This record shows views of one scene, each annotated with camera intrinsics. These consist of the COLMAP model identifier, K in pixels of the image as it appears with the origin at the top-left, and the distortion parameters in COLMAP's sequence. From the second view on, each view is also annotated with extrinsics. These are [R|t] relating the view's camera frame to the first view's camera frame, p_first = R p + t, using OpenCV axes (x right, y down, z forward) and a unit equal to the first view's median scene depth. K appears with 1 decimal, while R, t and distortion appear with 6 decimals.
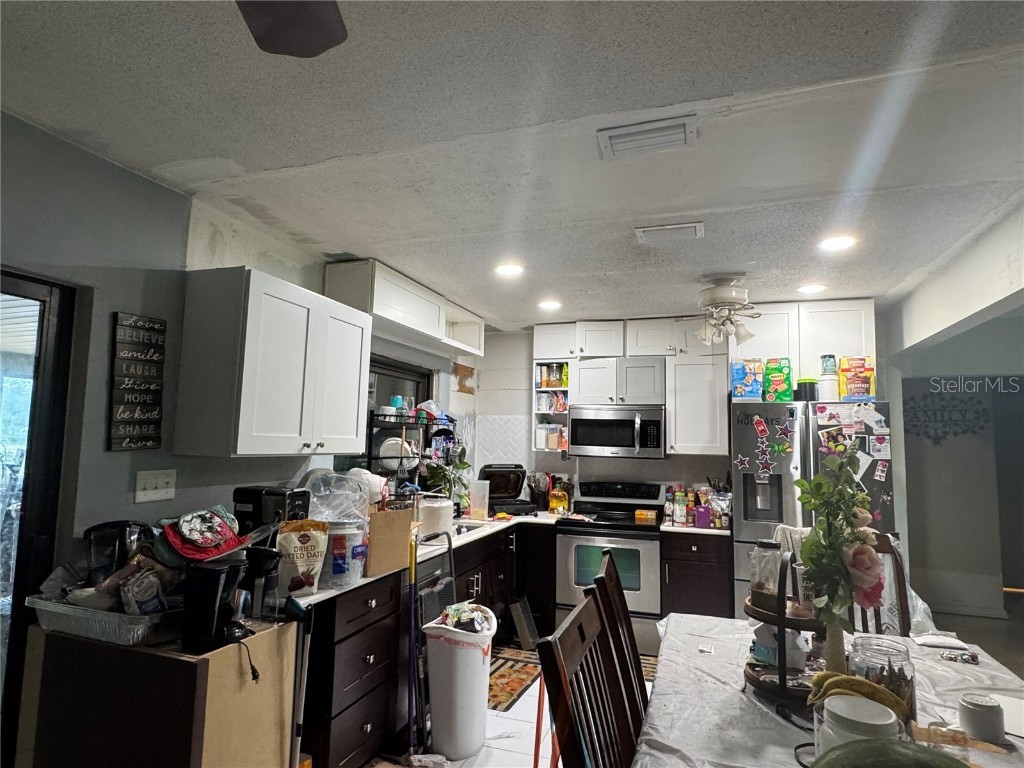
lens RADIAL K [[565.3, 0, 512.0], [0, 565.3, 384.0], [0, 0, 1]] dist [0.000774, 0.000038]
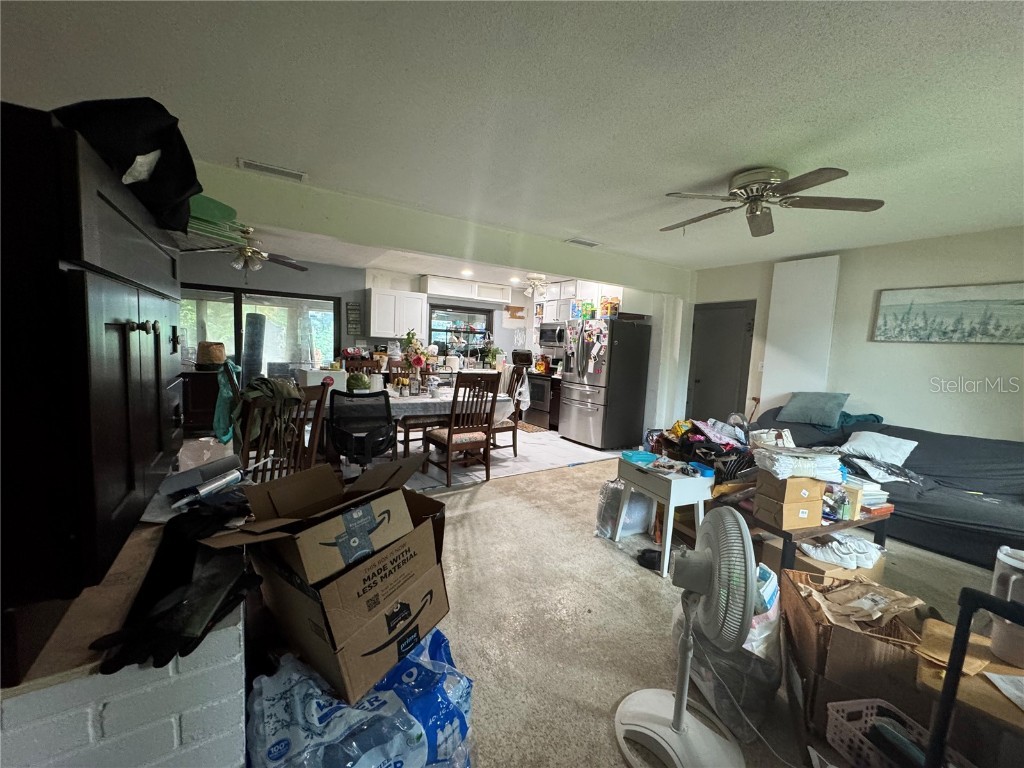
lens RADIAL K [[409.8, 0, 512.0], [0, 409.8, 384.0], [0, 0, 1]] dist [0.000040, 0.000041]
pose [[0.786049, 0.075535, -0.613531, 1.342364], [0.027560, 0.987237, 0.156854, 0.023445], [0.617549, -0.140203, 0.773935, -0.448352]]
